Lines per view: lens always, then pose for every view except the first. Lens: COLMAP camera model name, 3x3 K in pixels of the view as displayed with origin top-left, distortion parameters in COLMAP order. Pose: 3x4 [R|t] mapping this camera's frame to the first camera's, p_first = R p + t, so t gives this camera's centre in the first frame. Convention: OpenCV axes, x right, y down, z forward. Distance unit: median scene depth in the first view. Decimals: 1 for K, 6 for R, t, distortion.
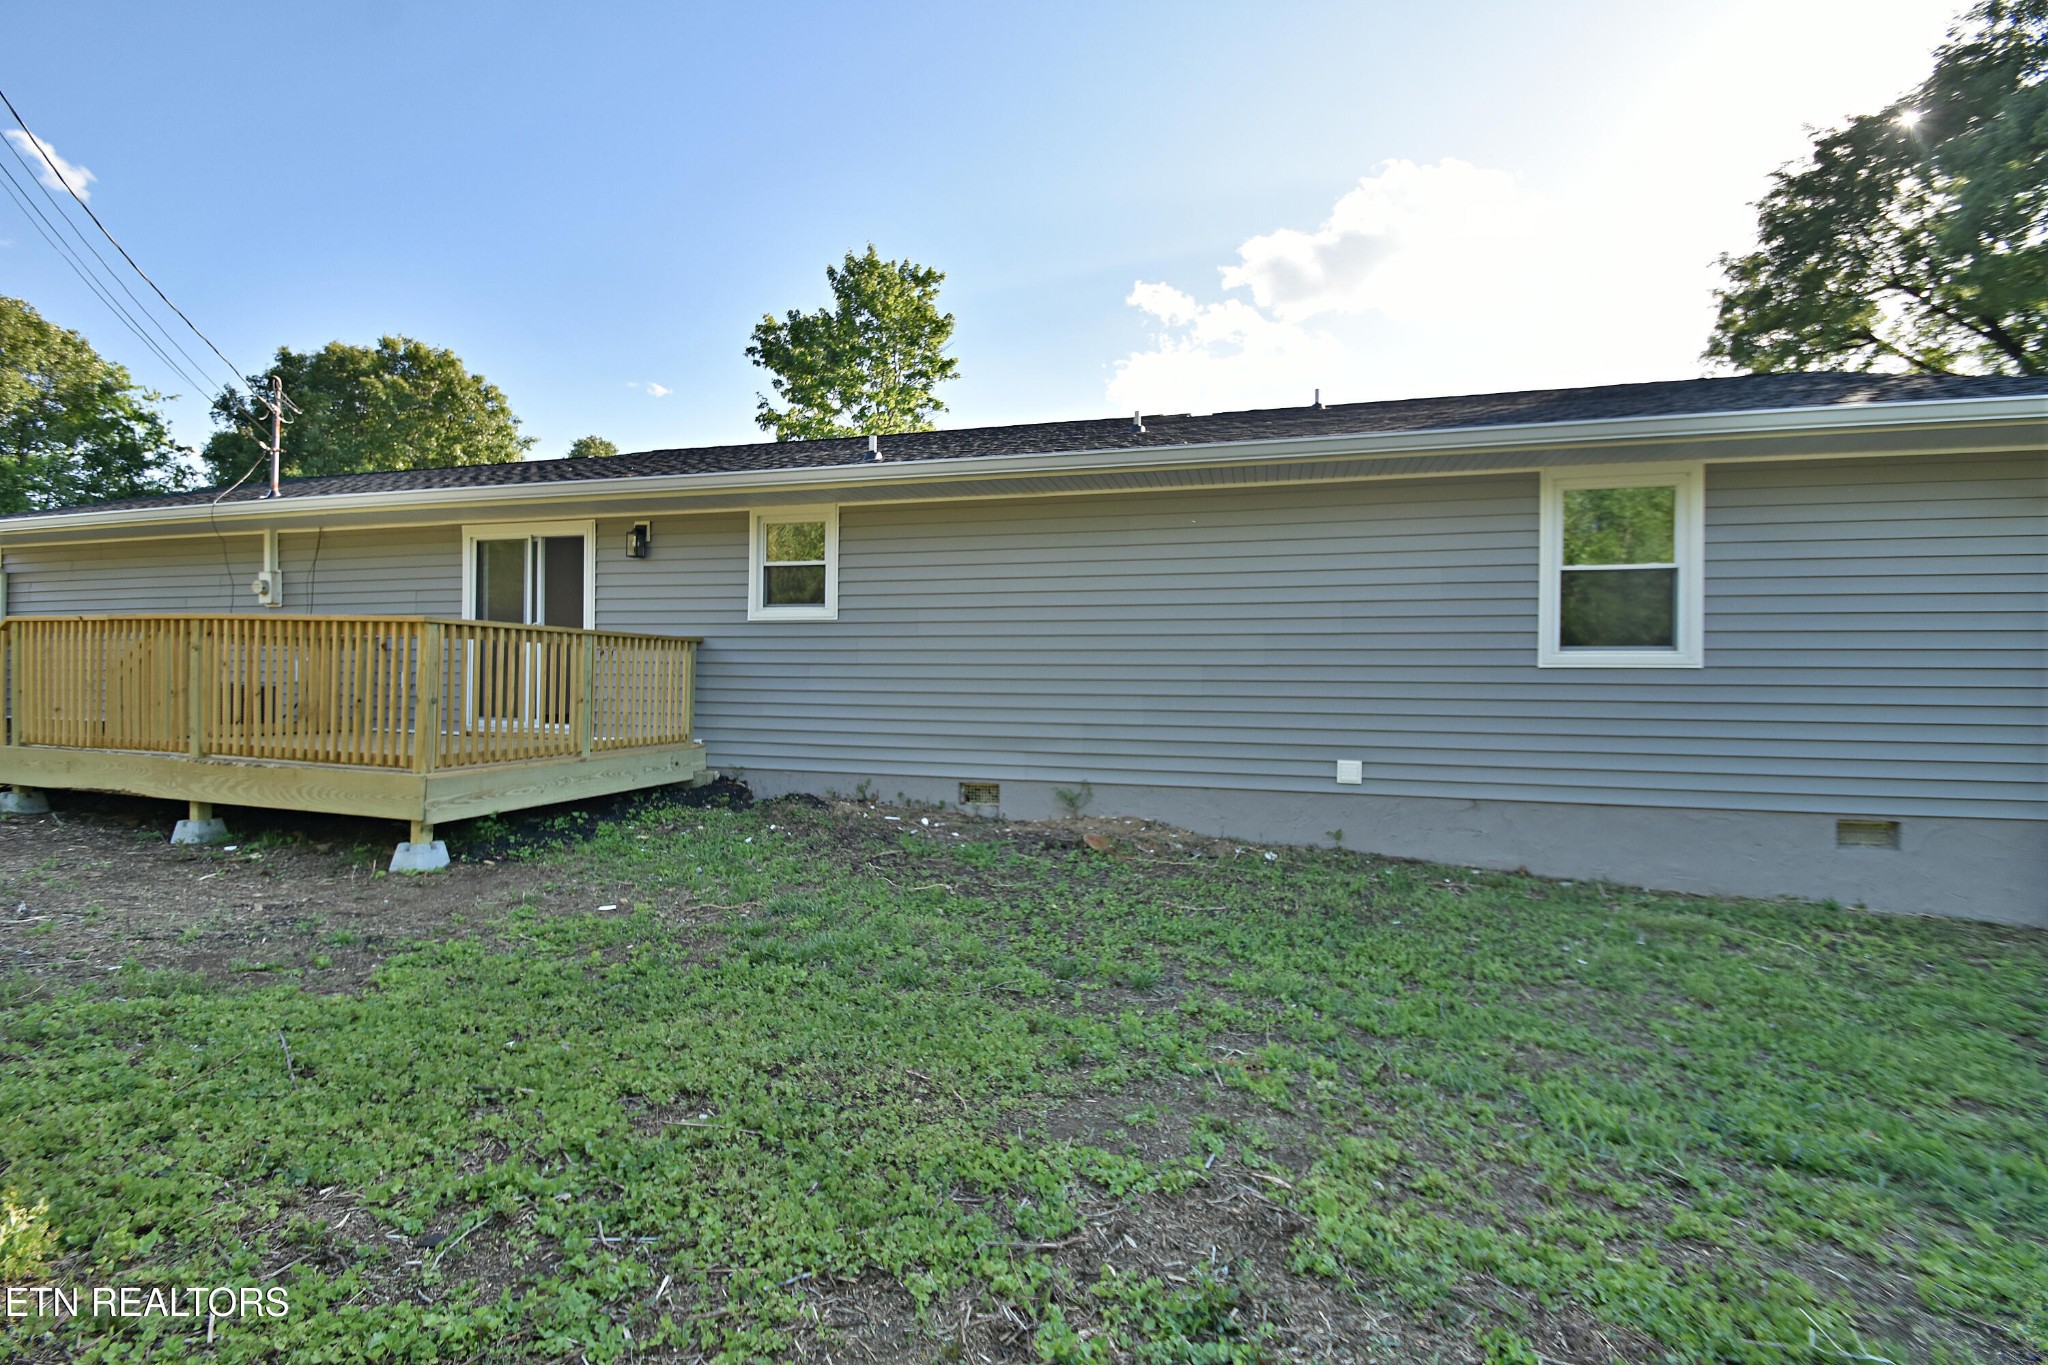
lens RADIAL K [[934.4, 0, 1034.6], [0, 934.4, 667.0], [0, 0, 1]] dist [-0.007751, -0.001135]
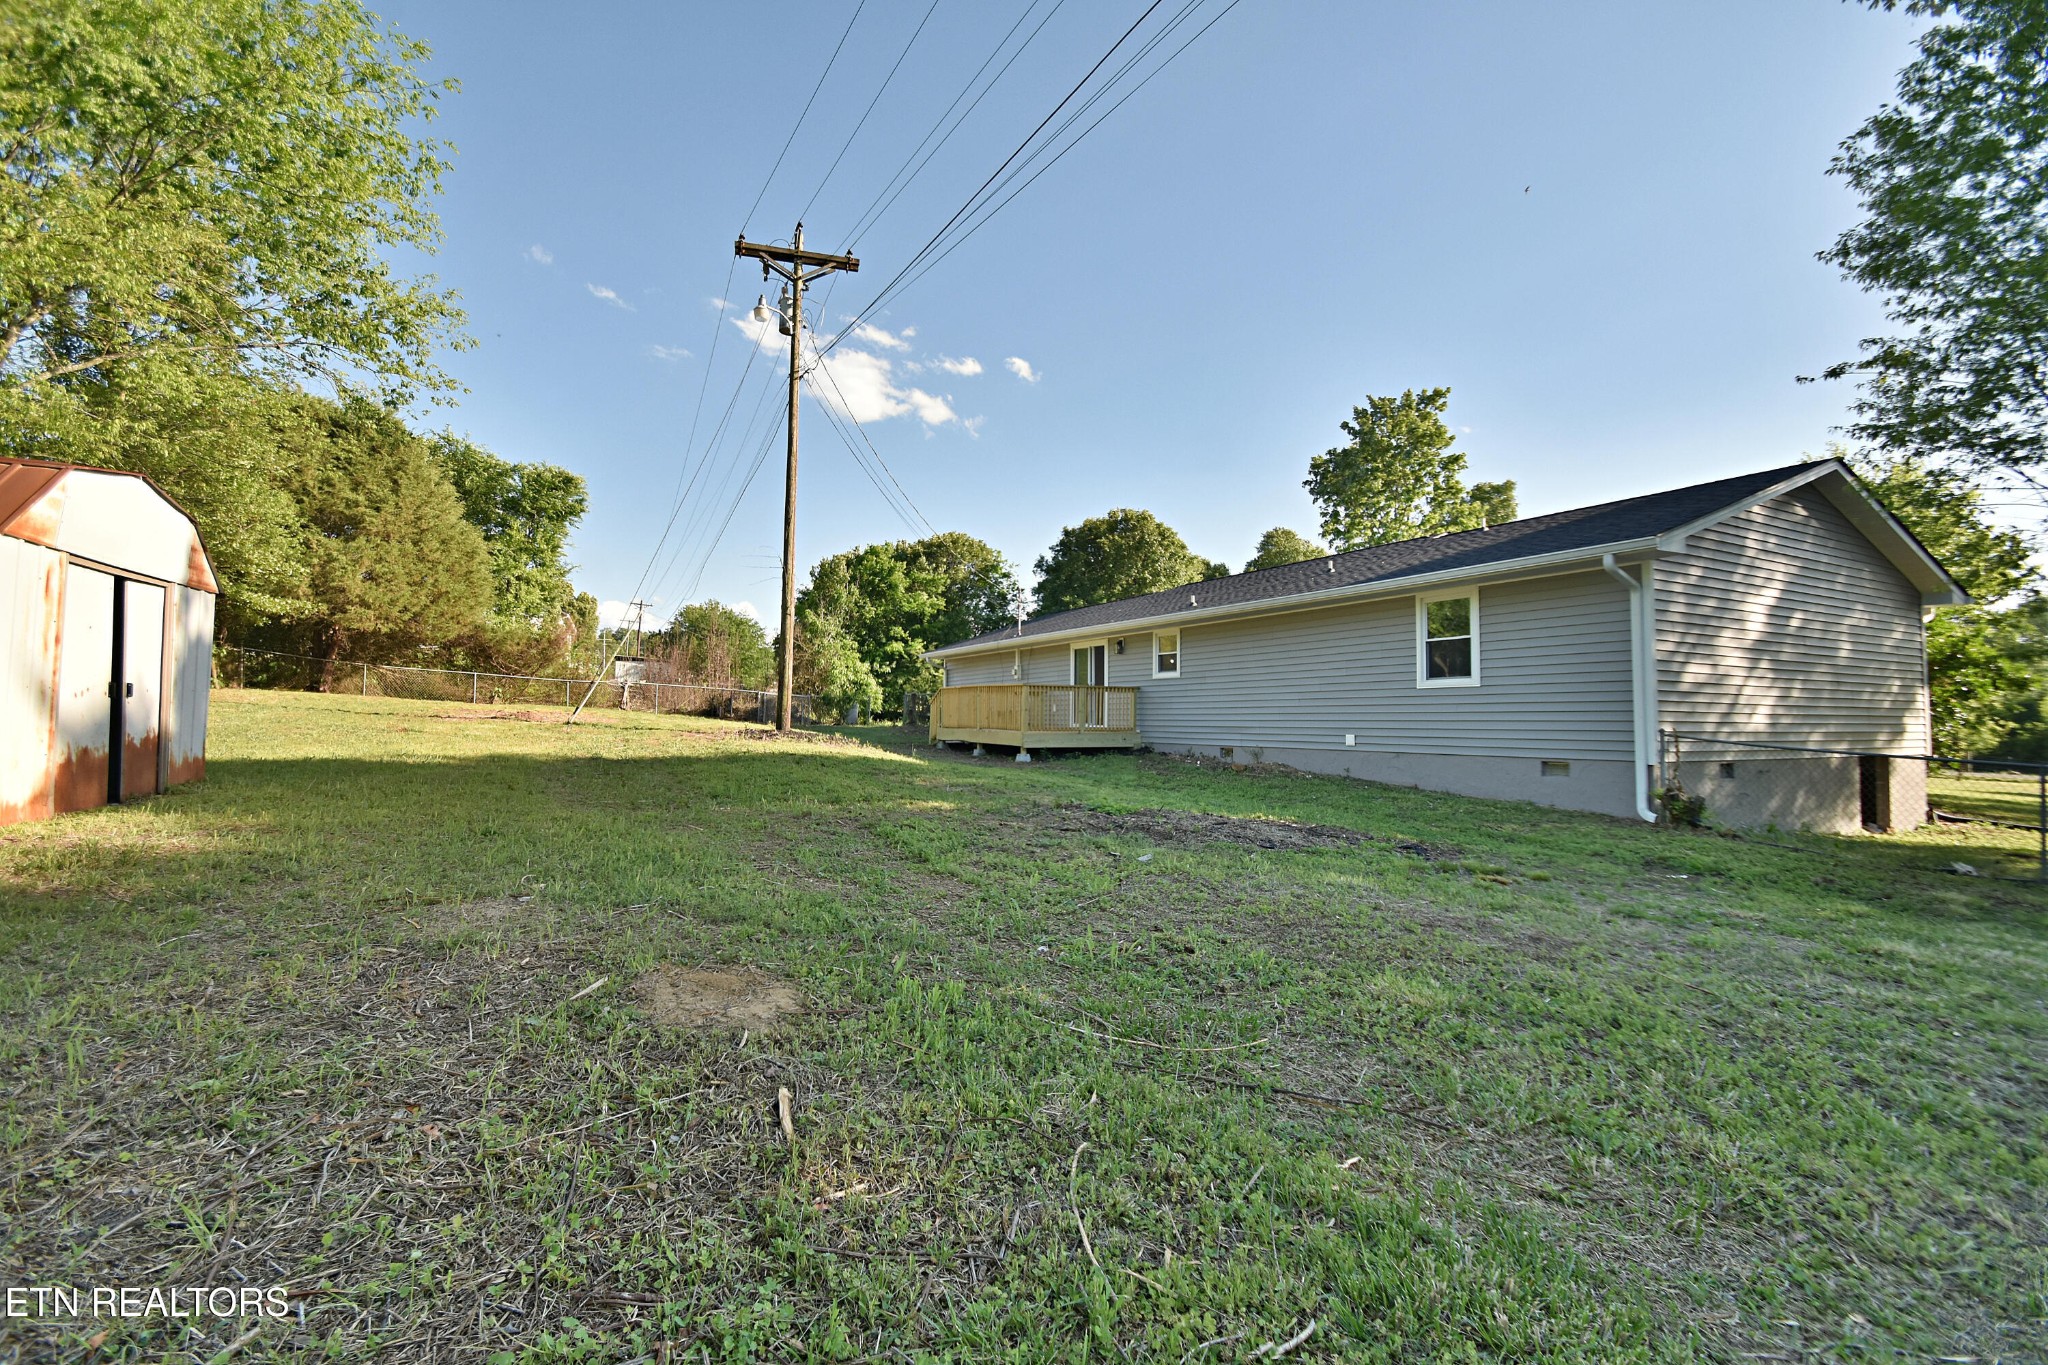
lens RADIAL K [[934.4, 0, 1014.9], [0, 934.4, 683.8], [0, 0, 1]] dist [-0.007751, -0.001135]
pose [[0.699133, -0.035492, -0.714110, 0.441338], [0.012252, 0.999215, -0.037668, 0.018022], [0.714886, 0.017586, 0.699019, -0.347124]]
